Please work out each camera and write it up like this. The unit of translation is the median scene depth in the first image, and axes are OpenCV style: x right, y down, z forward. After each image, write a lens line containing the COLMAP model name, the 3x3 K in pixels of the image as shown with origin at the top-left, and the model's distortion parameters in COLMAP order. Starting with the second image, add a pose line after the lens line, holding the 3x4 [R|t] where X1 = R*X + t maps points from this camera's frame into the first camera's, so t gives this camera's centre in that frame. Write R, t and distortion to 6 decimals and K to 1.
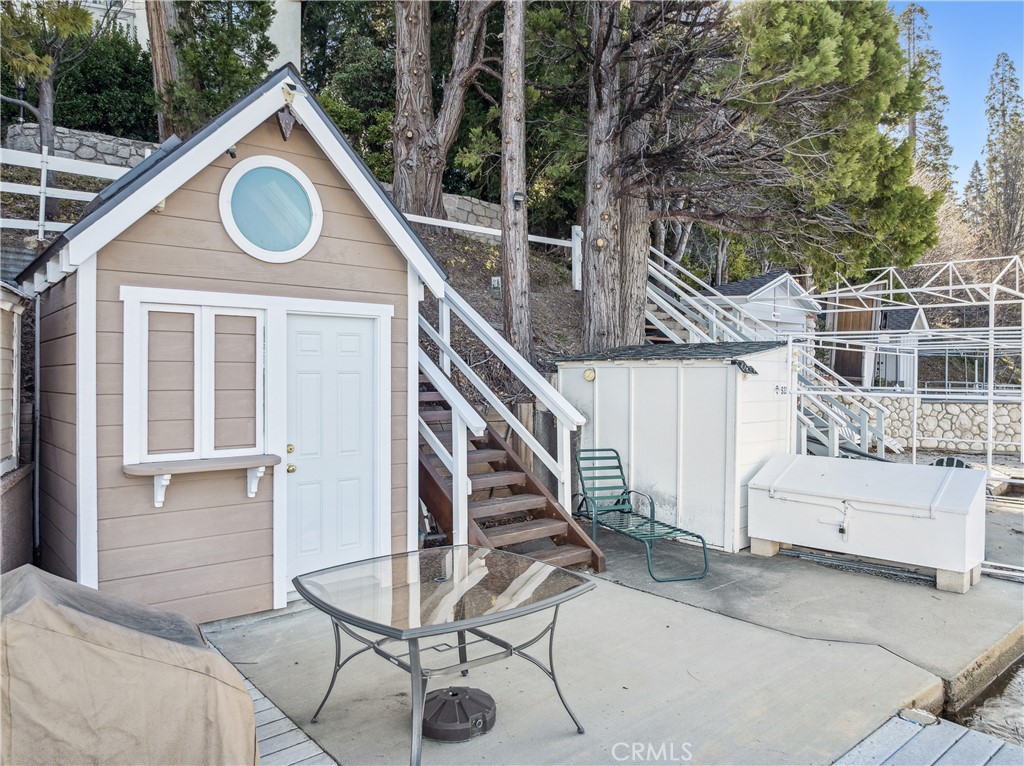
lens RADIAL K [[723.6, 0, 513.5], [0, 723.6, 376.9], [0, 0, 1]] dist [-0.036732, 0.003800]
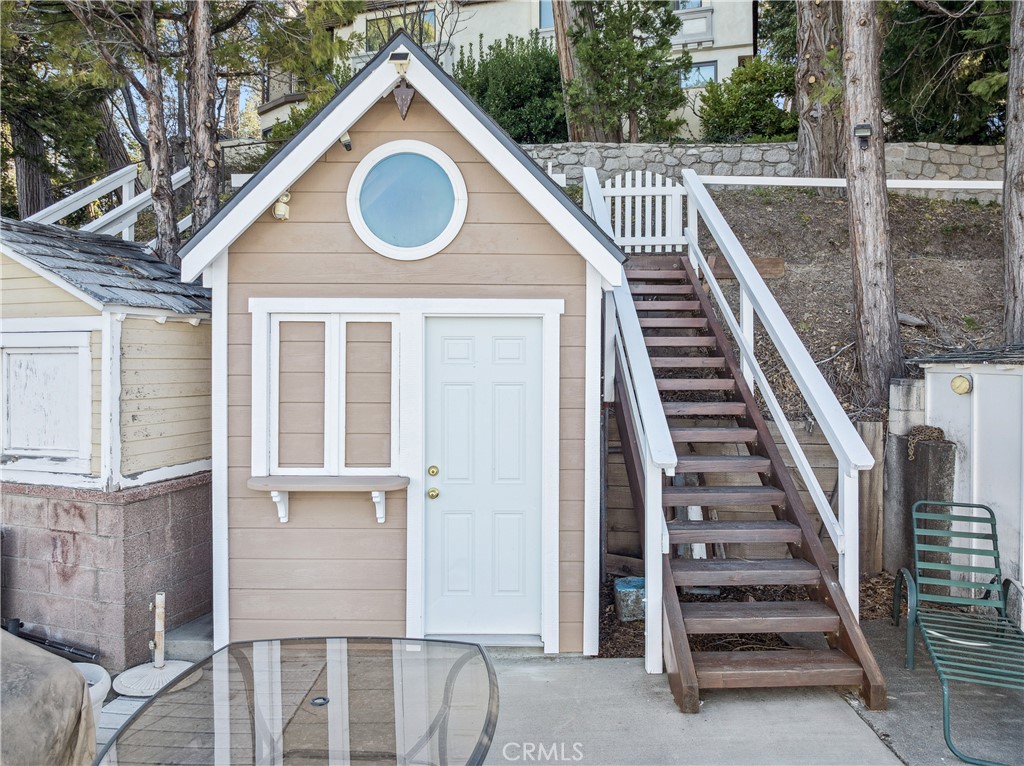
lens RADIAL K [[731.9, 0, 514.4], [0, 731.9, 361.1], [0, 0, 1]] dist [-0.035228, -0.000567]
pose [[0.767305, 0.005376, -0.641260, 0.303136], [-0.005439, 0.999983, 0.001876, -0.032869], [0.641260, 0.002048, 0.767321, 0.348891]]
